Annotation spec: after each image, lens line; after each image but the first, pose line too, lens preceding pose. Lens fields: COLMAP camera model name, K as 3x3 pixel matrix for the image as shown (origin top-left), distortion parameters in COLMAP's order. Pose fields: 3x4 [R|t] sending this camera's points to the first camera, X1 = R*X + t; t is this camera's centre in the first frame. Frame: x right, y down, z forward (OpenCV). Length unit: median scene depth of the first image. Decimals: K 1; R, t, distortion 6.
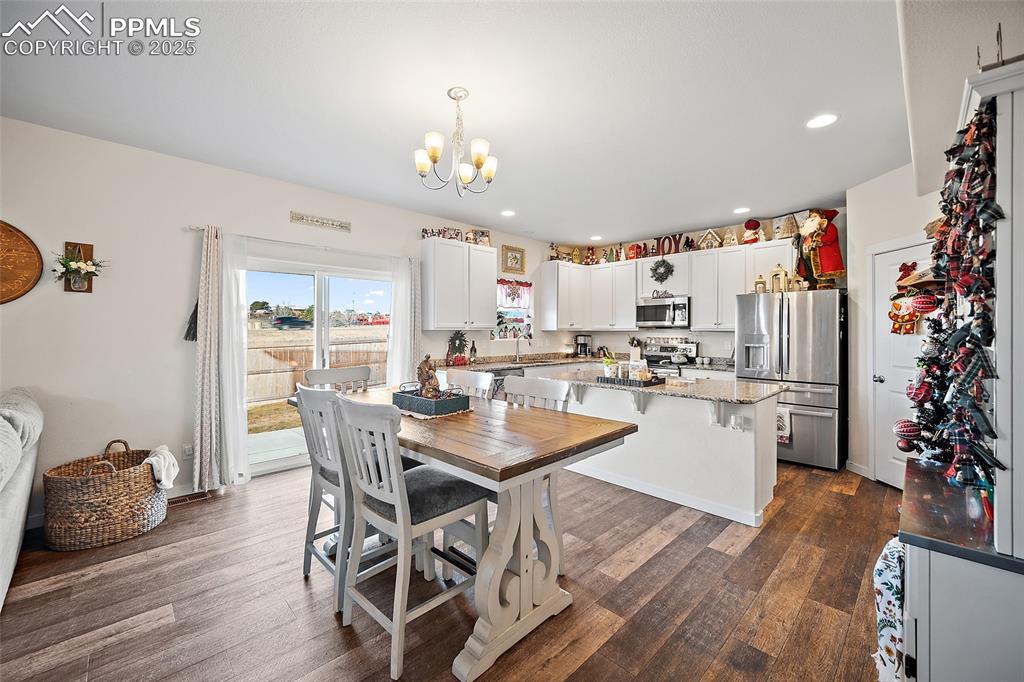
lens RADIAL K [[407.9, 0, 505.6], [0, 407.9, 330.3], [0, 0, 1]] dist [-0.002175, -0.000339]
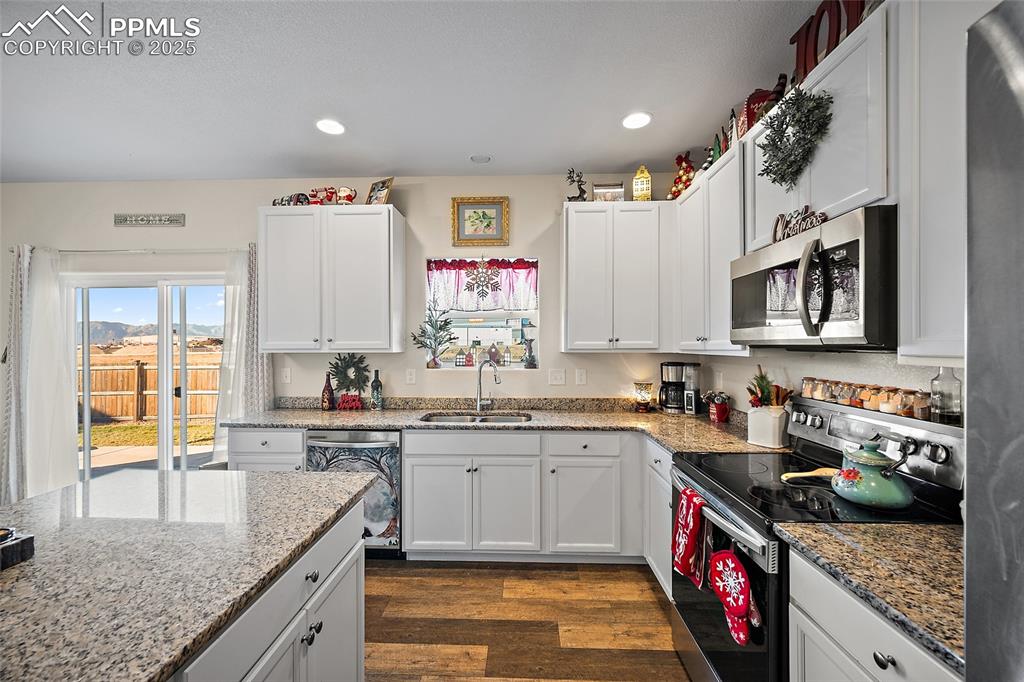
lens RADIAL K [[400.3, 0, 509.6], [0, 400.3, 345.1], [0, 0, 1]] dist [-0.000561, -0.000108]
pose [[0.697496, -0.003320, -0.716581, 0.474078], [0.004286, 0.999991, -0.000461, -0.009749], [0.716576, -0.002750, 0.697504, 0.731830]]
